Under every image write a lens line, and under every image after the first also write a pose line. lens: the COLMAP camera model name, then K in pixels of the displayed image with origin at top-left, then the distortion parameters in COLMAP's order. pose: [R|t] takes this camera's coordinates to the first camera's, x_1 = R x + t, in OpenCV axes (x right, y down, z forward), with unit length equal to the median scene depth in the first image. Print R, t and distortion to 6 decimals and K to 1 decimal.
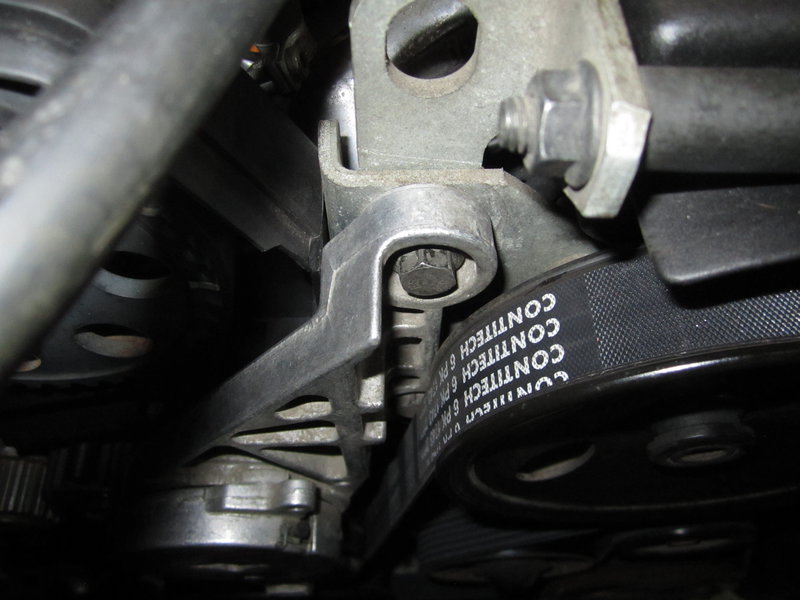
lens RADIAL K [[649.8, 0, 398.1], [0, 649.8, 296.2], [0, 0, 1]] dist [-0.044065, -0.002872]
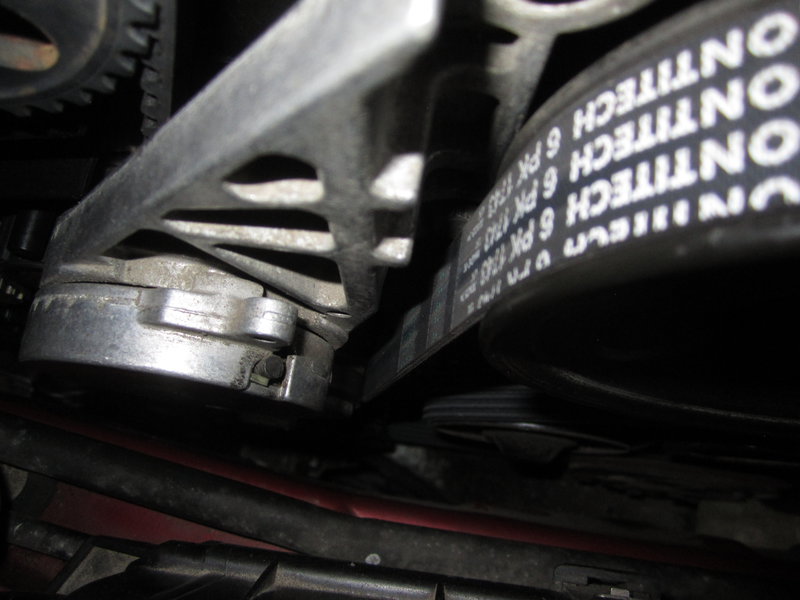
lens RADIAL K [[649.8, 0, 398.1], [0, 649.8, 296.2], [0, 0, 1]] dist [-0.044065, -0.002872]
pose [[0.985763, 0.165829, -0.027778, -0.007570], [-0.153197, 0.953904, 0.258064, 0.099630], [0.069292, -0.250135, 0.965728, 0.415762]]
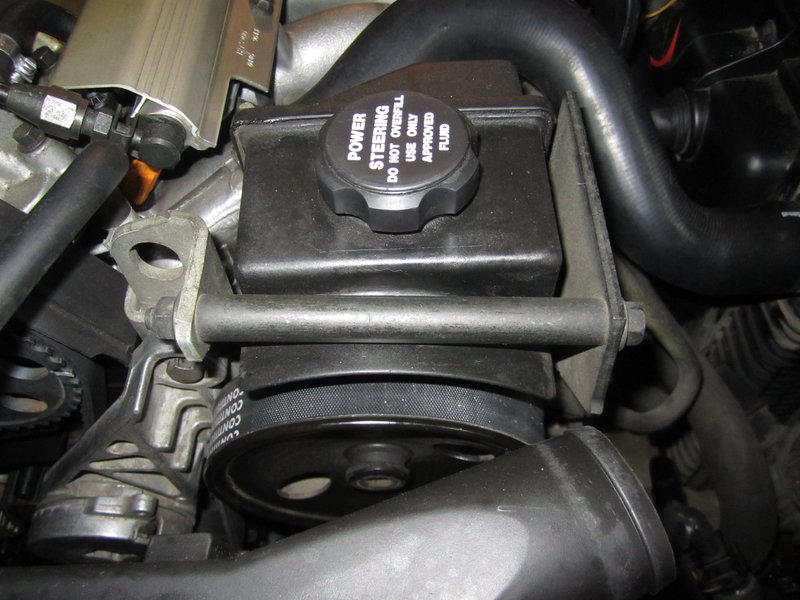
lens RADIAL K [[649.8, 0, 398.1], [0, 649.8, 296.2], [0, 0, 1]] dist [-0.044065, -0.002872]
pose [[0.999706, 0.006269, -0.023428, 0.567100], [-0.007523, 0.998523, -0.053809, -0.125785], [0.023057, 0.053969, 0.998276, -0.621956]]
